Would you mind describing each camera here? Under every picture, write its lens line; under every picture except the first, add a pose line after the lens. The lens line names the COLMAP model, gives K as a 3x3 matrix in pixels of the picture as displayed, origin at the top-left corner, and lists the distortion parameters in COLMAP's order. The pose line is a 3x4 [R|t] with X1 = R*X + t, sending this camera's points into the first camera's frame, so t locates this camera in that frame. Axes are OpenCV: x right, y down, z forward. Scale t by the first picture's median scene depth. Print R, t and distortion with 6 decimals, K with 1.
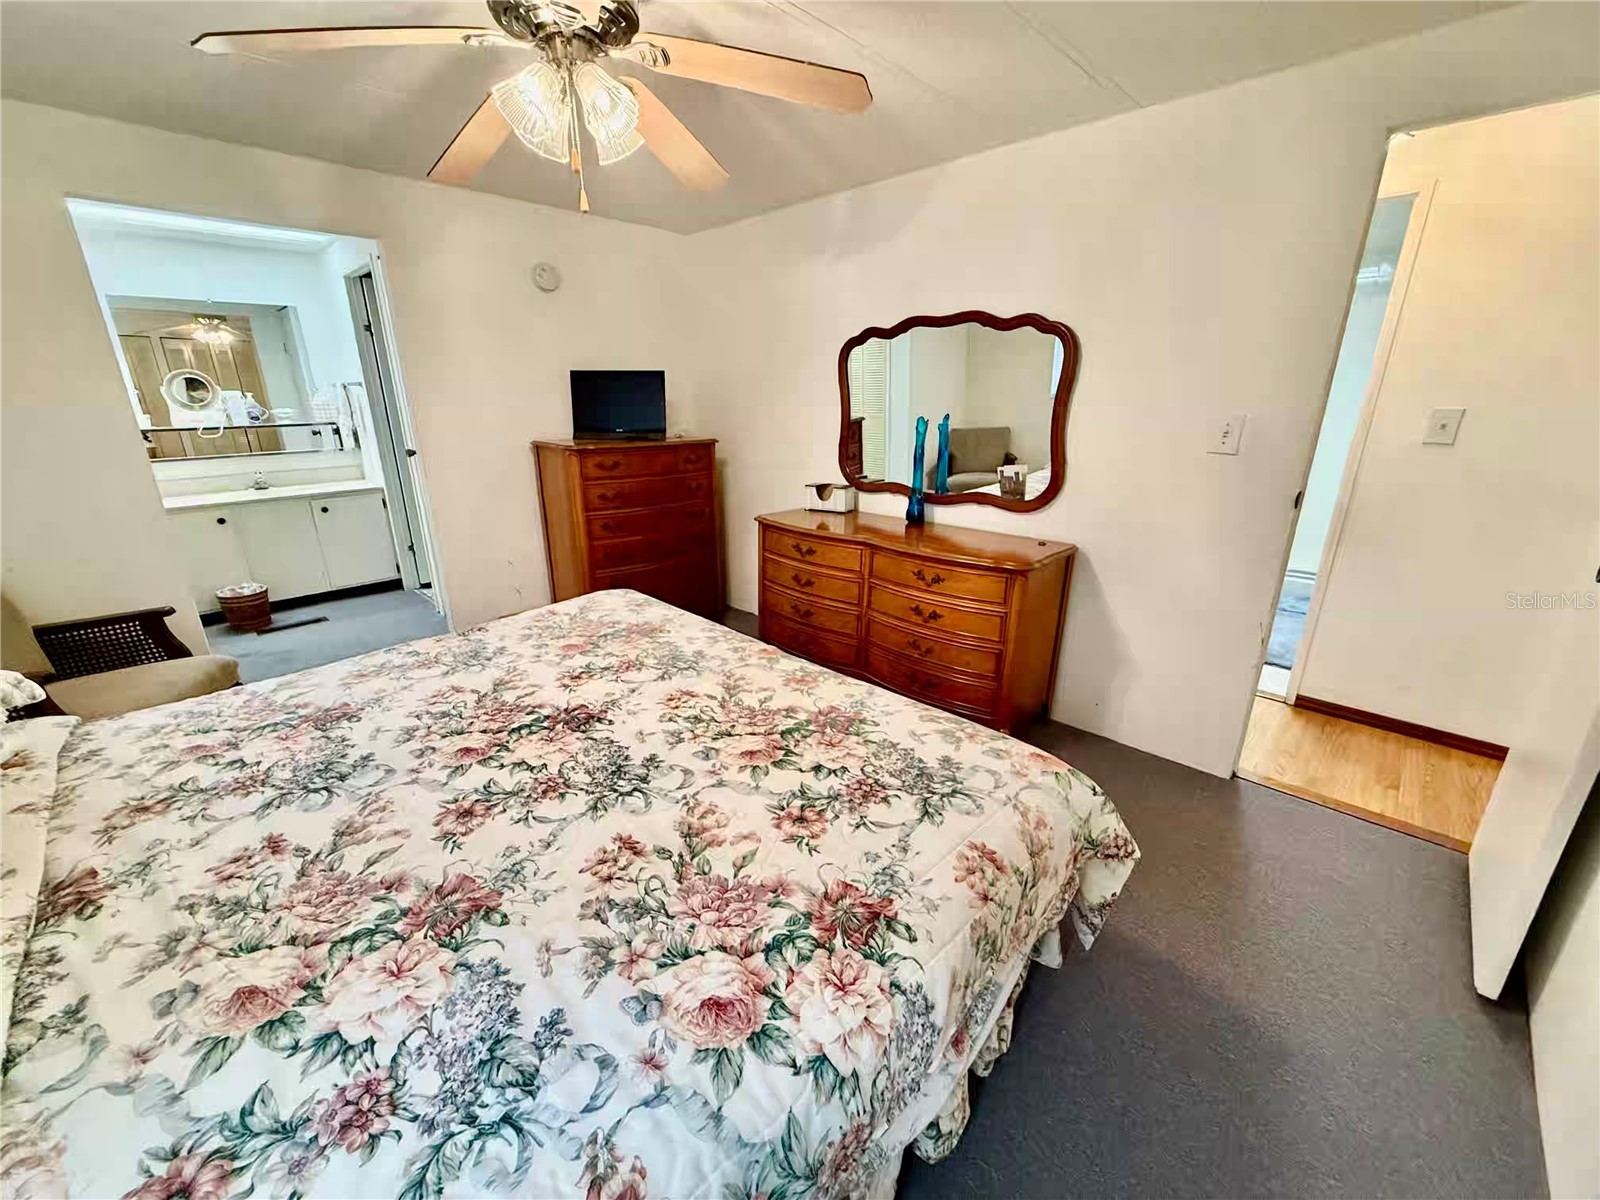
lens RADIAL K [[654.5, 0, 800.0], [0, 654.5, 600.0], [0, 0, 1]] dist [0.000309, -0.008385]
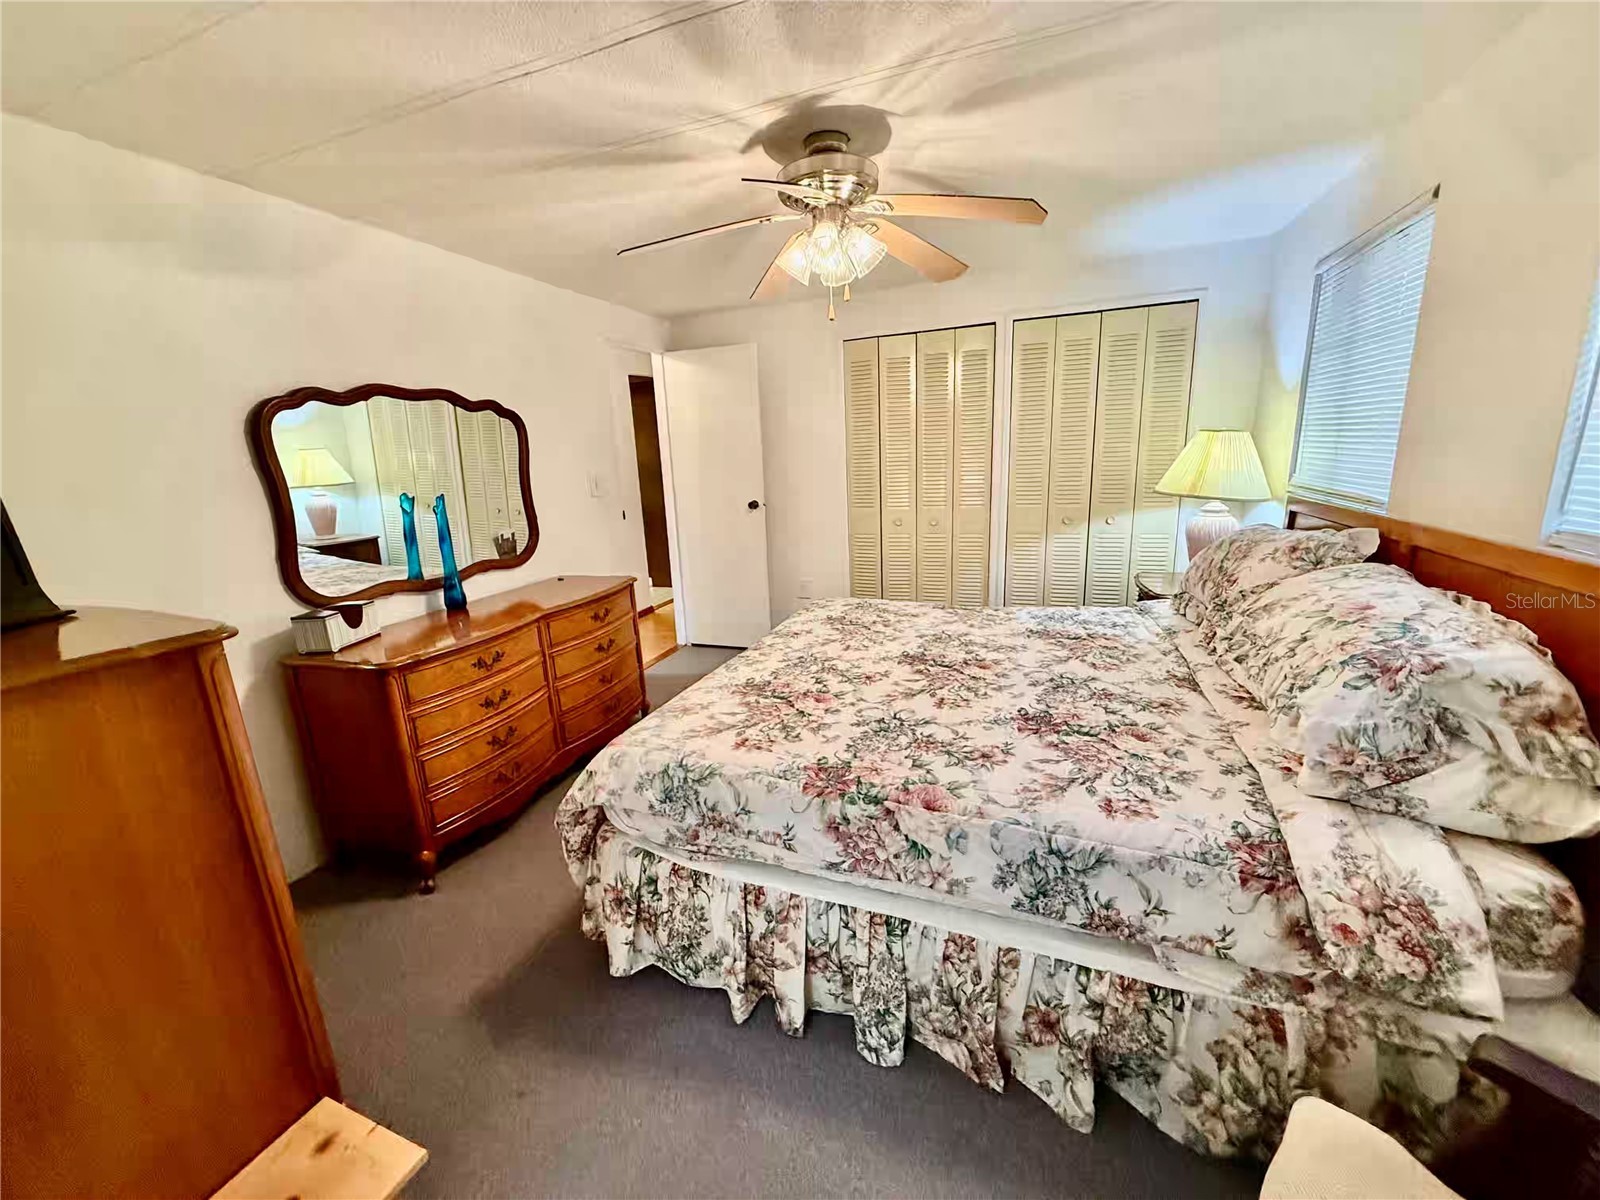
lens RADIAL K [[638.2, 0, 800.0], [0, 638.2, 600.0], [0, 0, 1]] dist [-0.000484, -0.000112]
pose [[-0.348428, -0.217372, 0.911782, -1.289806], [0.333945, 0.880123, 0.337438, -0.437716], [-0.875830, 0.422058, -0.234069, 1.300785]]
